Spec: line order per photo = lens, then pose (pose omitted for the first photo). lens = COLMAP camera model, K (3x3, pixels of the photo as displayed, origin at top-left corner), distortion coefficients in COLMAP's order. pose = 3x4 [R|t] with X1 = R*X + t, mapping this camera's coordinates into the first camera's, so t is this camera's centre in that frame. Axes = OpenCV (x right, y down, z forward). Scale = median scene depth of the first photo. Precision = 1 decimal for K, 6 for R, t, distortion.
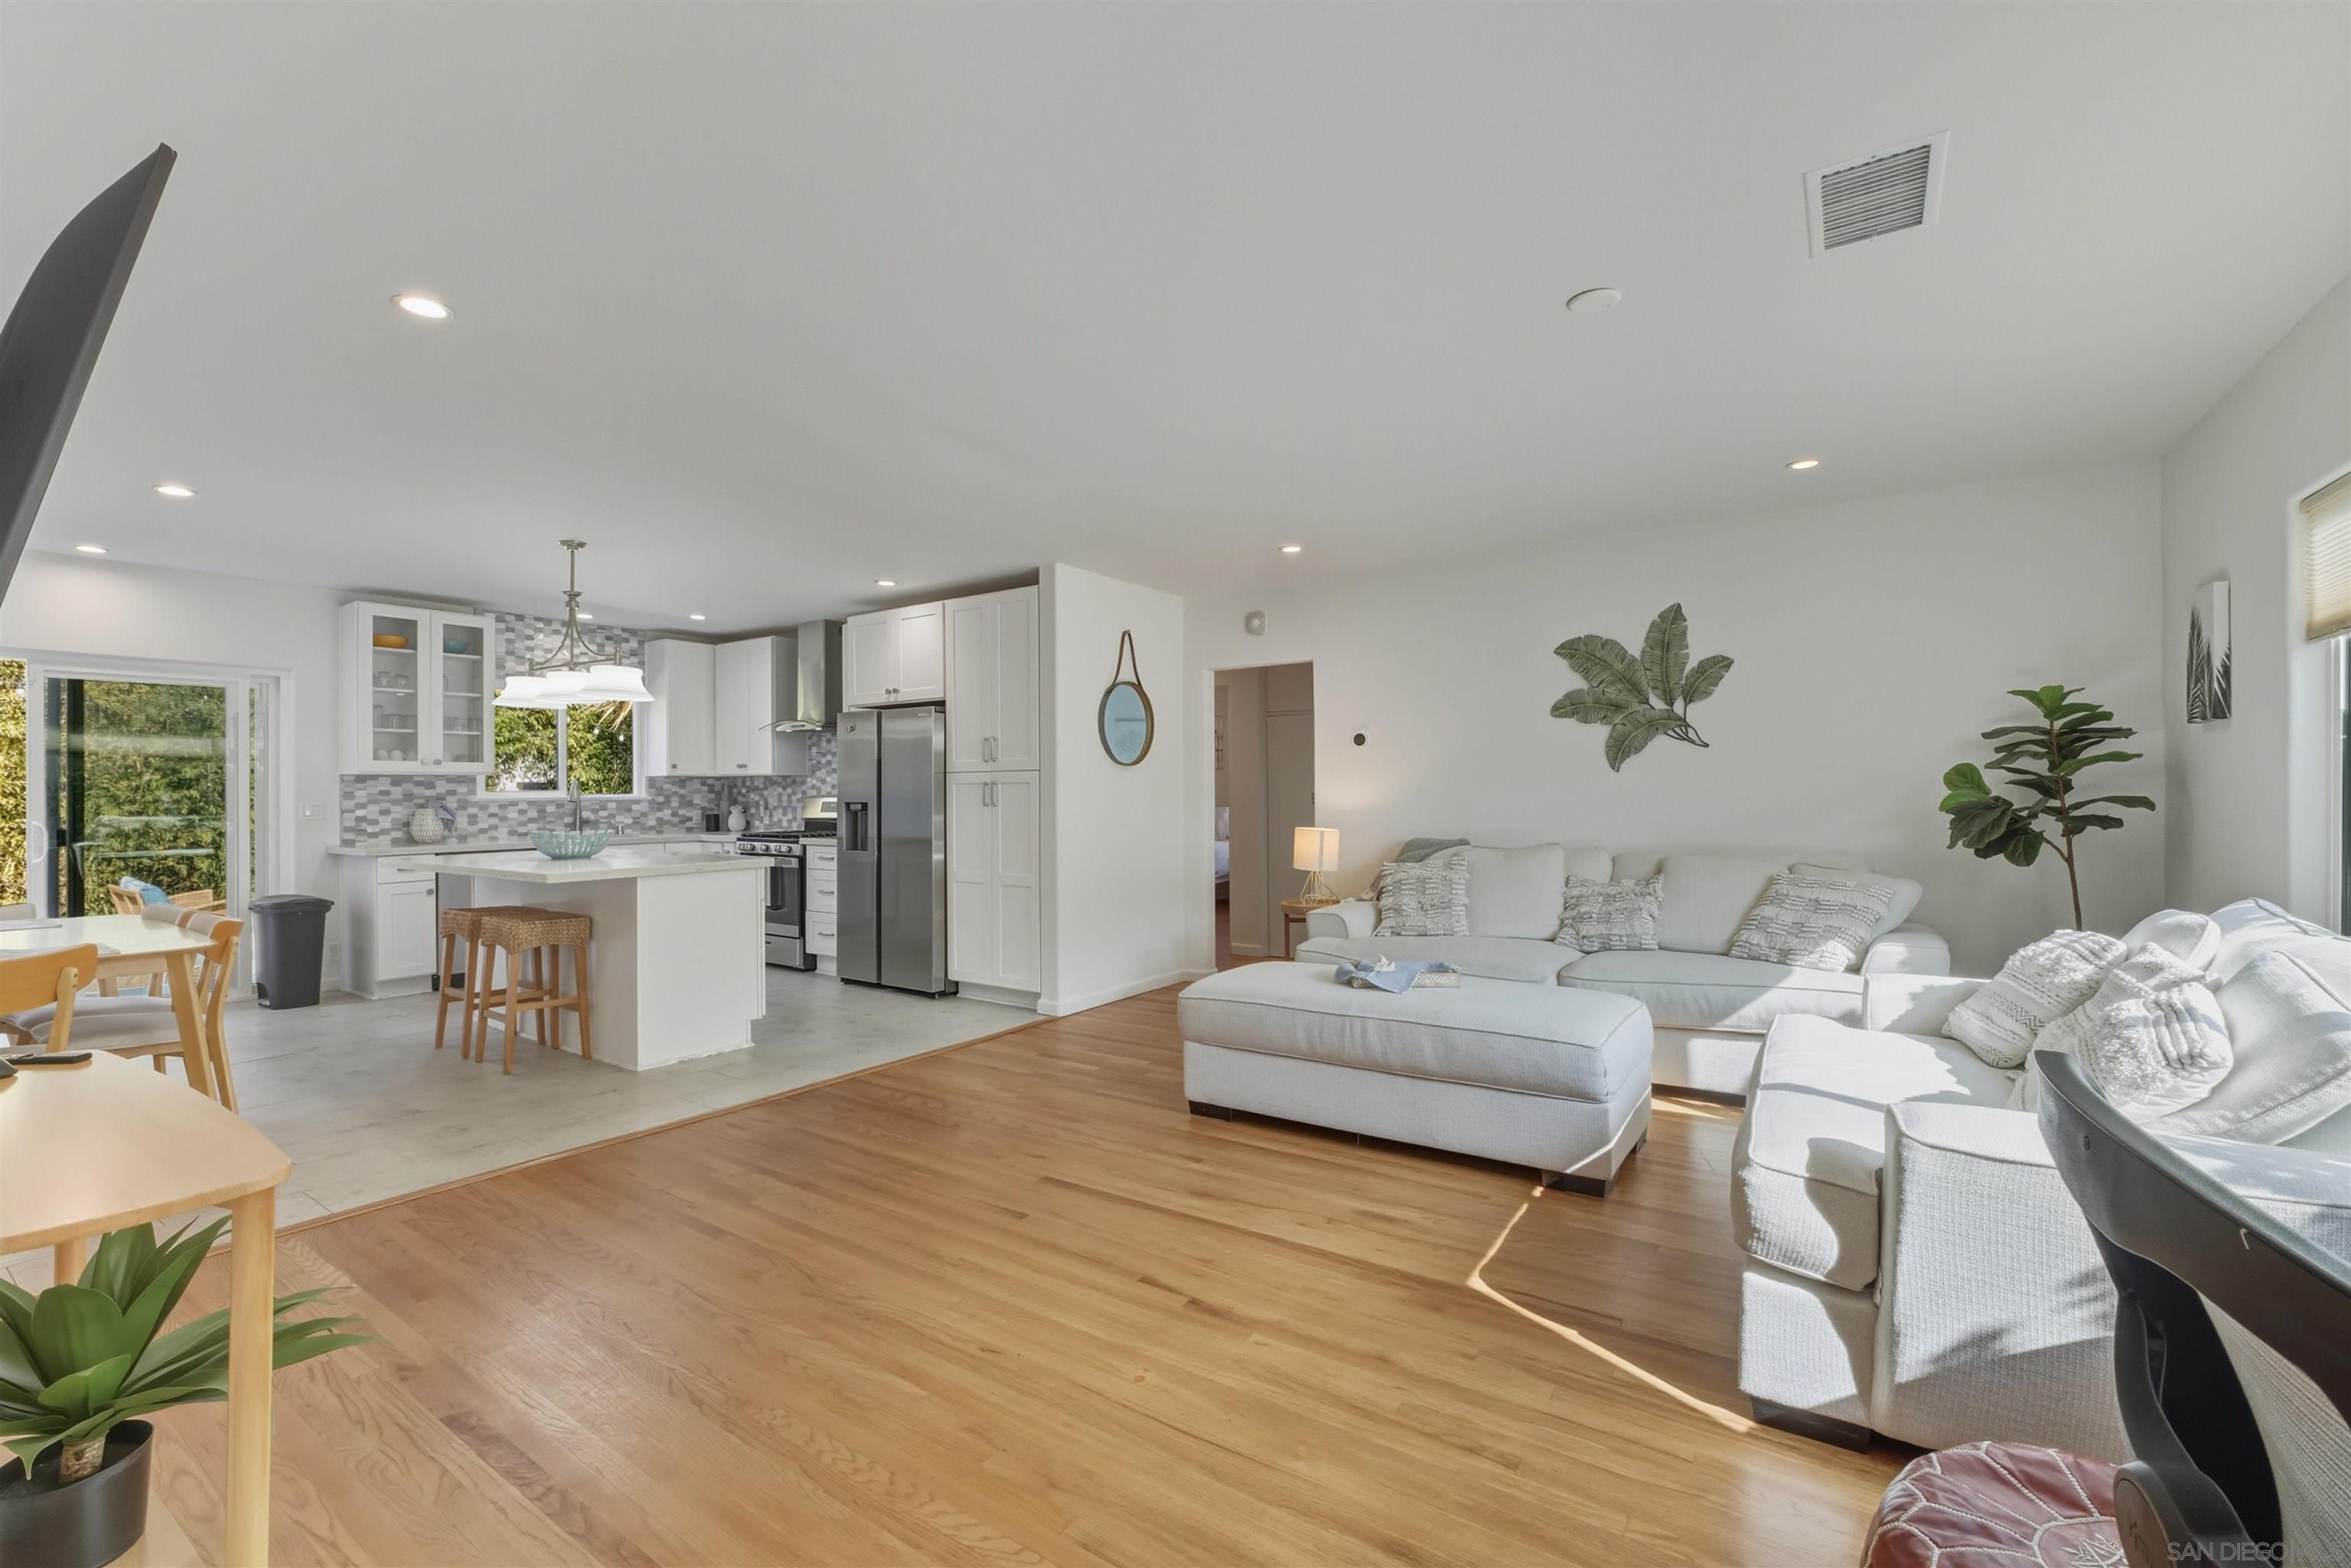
lens RADIAL K [[1005.4, 0, 1173.9], [0, 1005.4, 783.3], [0, 0, 1]] dist [-0.016373, 0.000748]
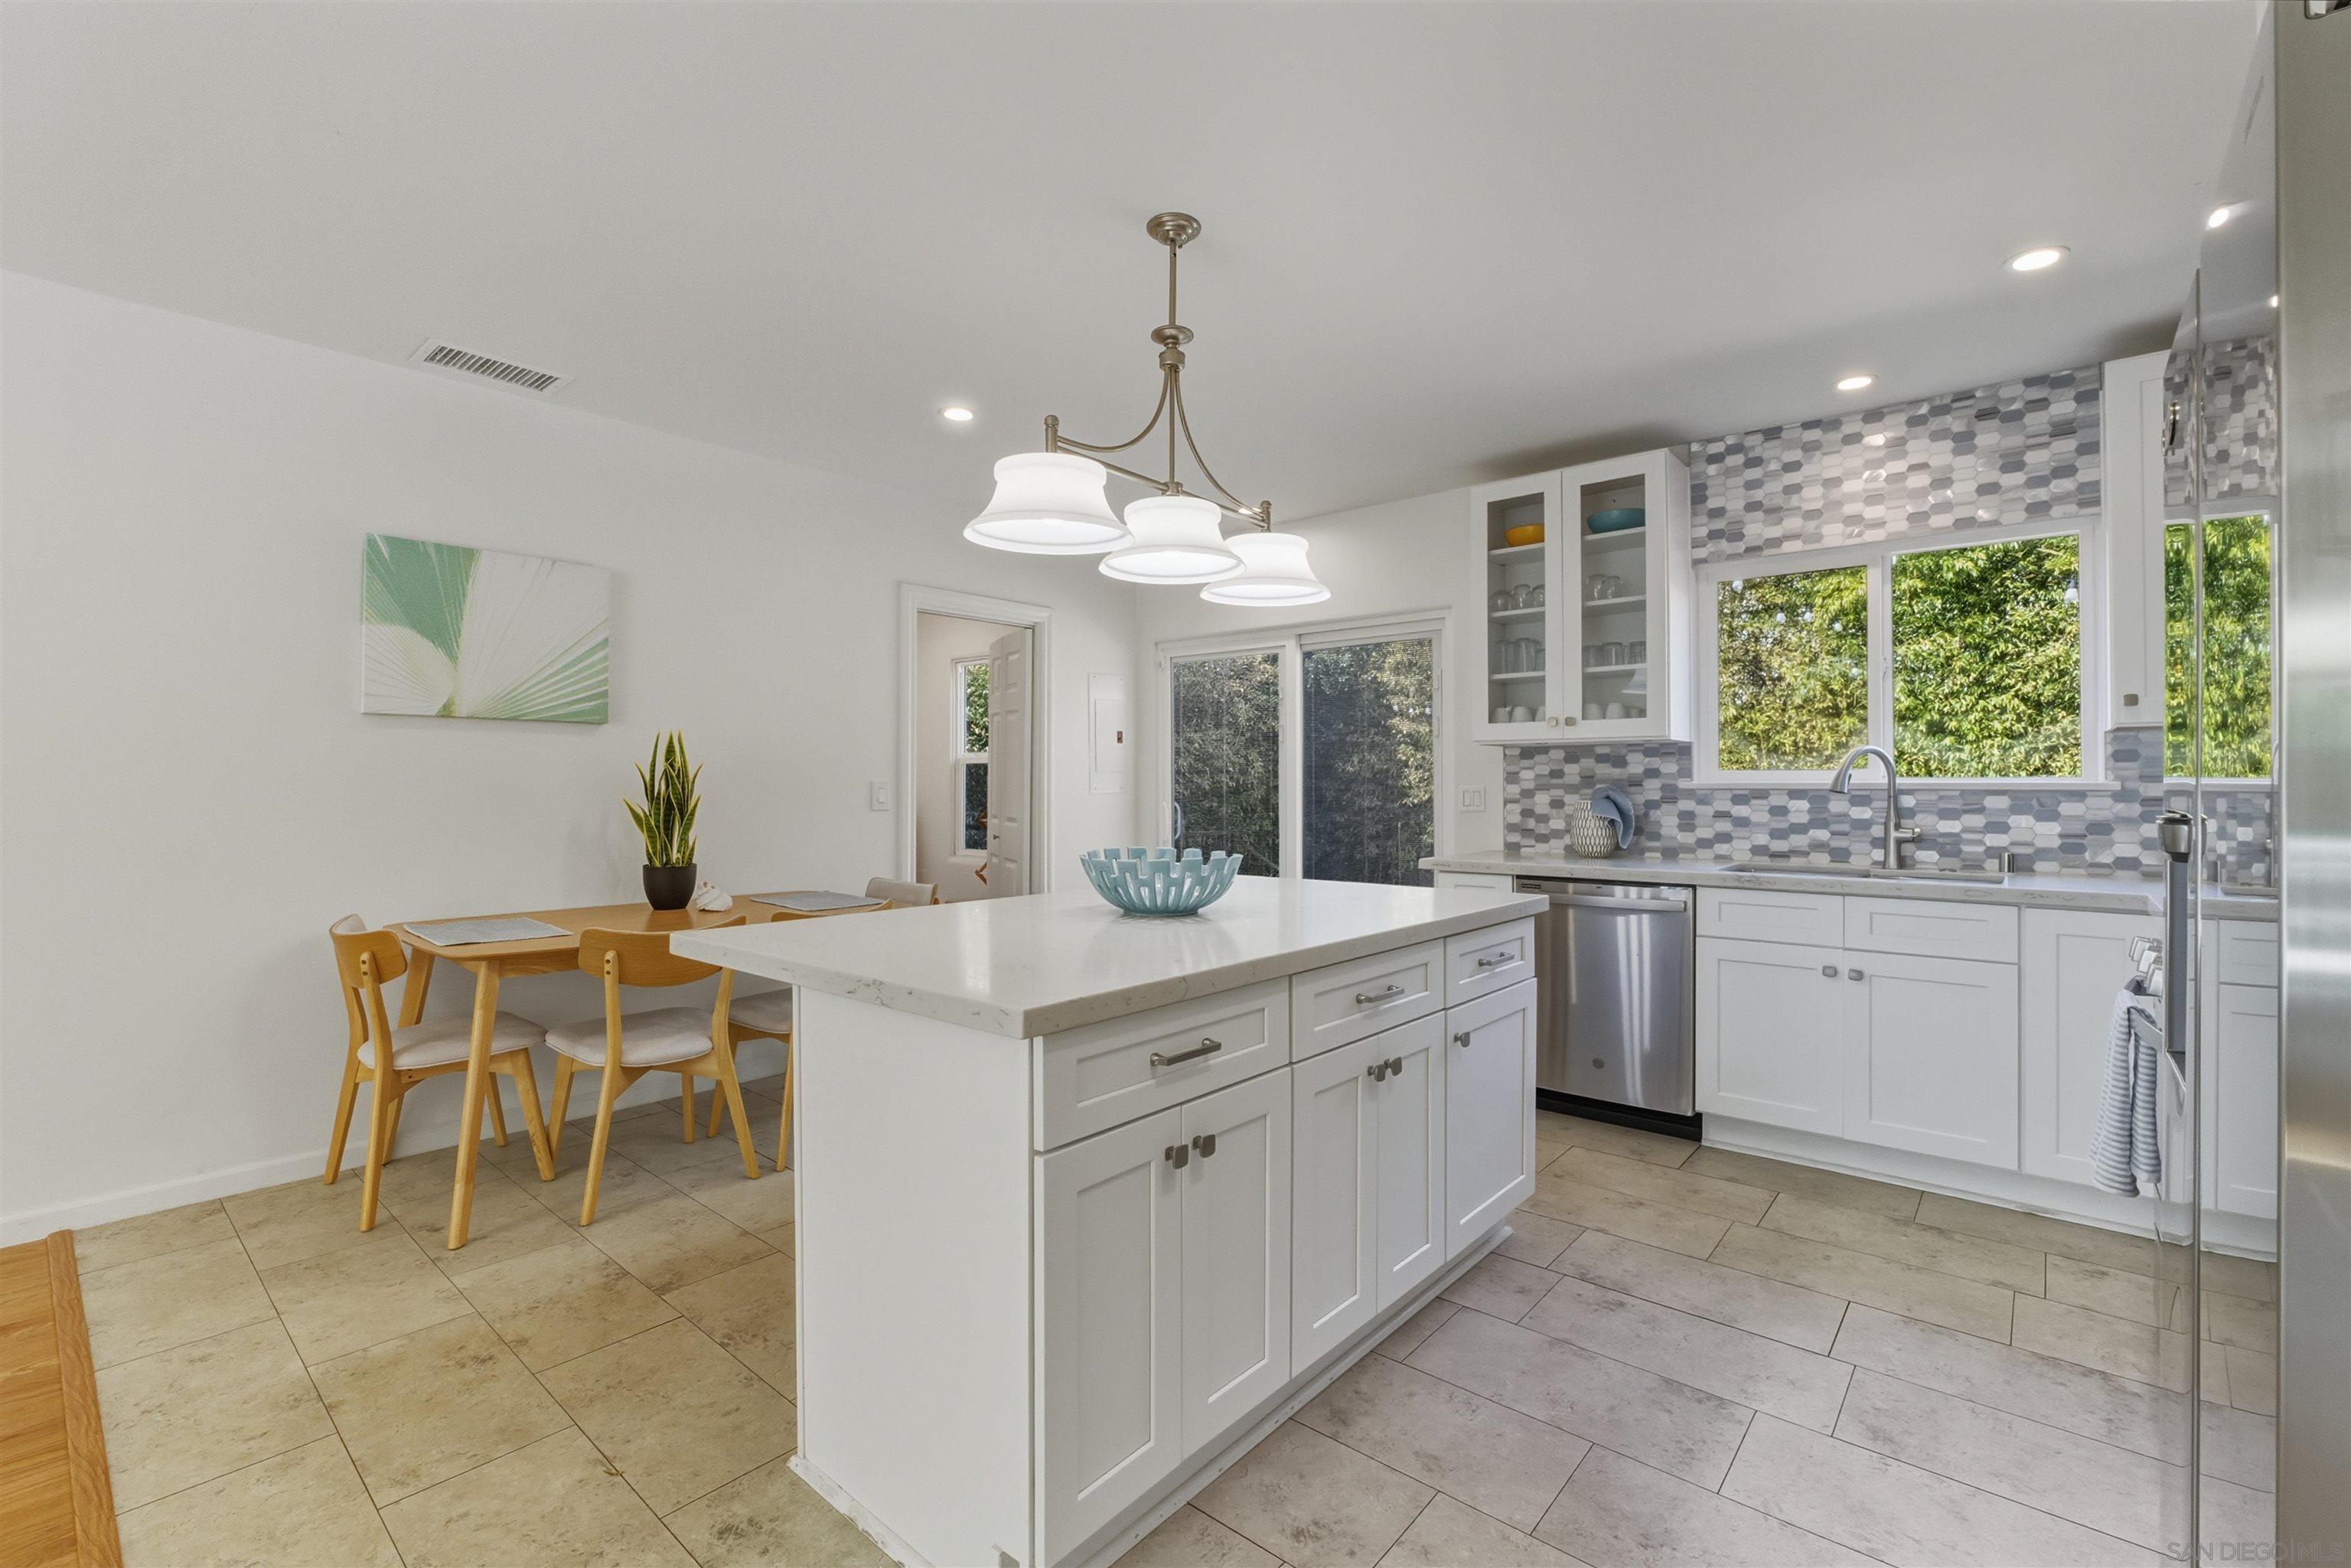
lens RADIAL K [[1005.4, 0, 1181.6], [0, 1005.4, 783.4], [0, 0, 1]] dist [-0.016373, 0.000748]
pose [[-0.115103, 0.005240, -0.993340, -0.112506], [0.007440, 0.999963, 0.004413, 0.010710], [0.993326, -0.006882, -0.115138, 0.797857]]
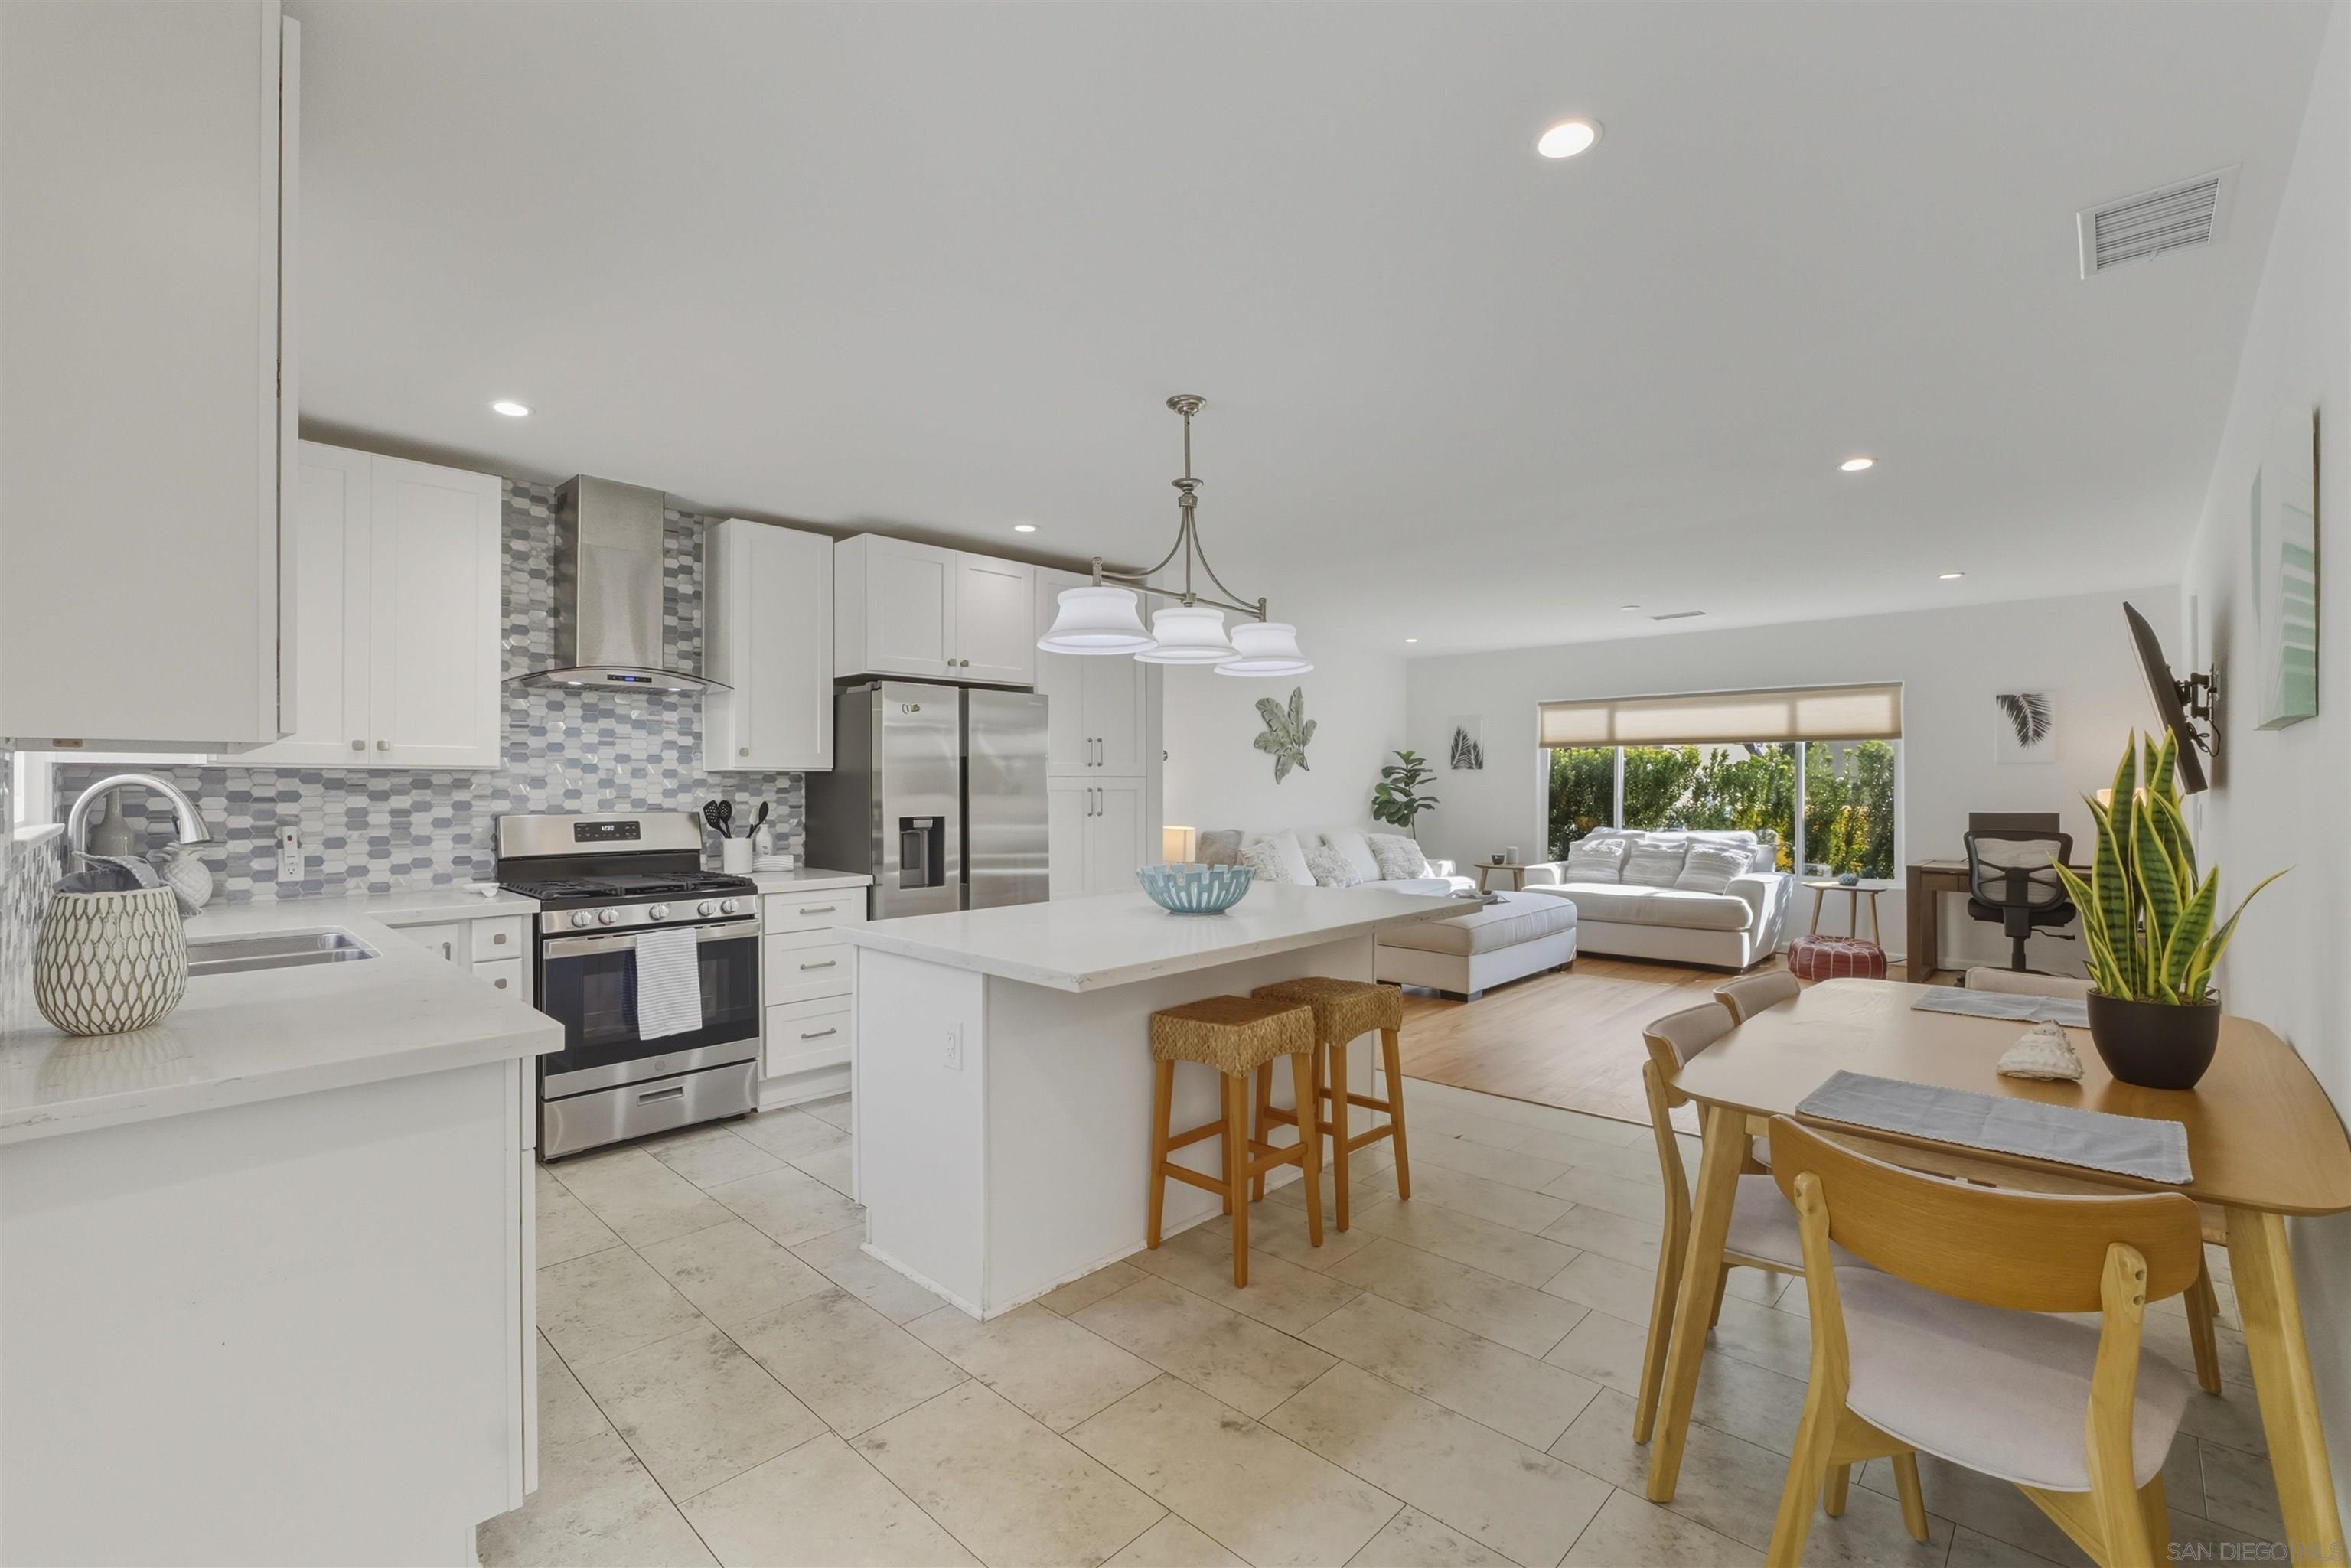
lens RADIAL K [[1005.4, 0, 1162.8], [0, 1005.4, 785.3], [0, 0, 1]] dist [-0.016373, 0.000748]
pose [[0.169425, 0.006083, 0.985524, -0.916727], [-0.005008, 0.999973, -0.005311, 0.000259], [-0.985530, -0.004036, 0.169451, 0.685907]]
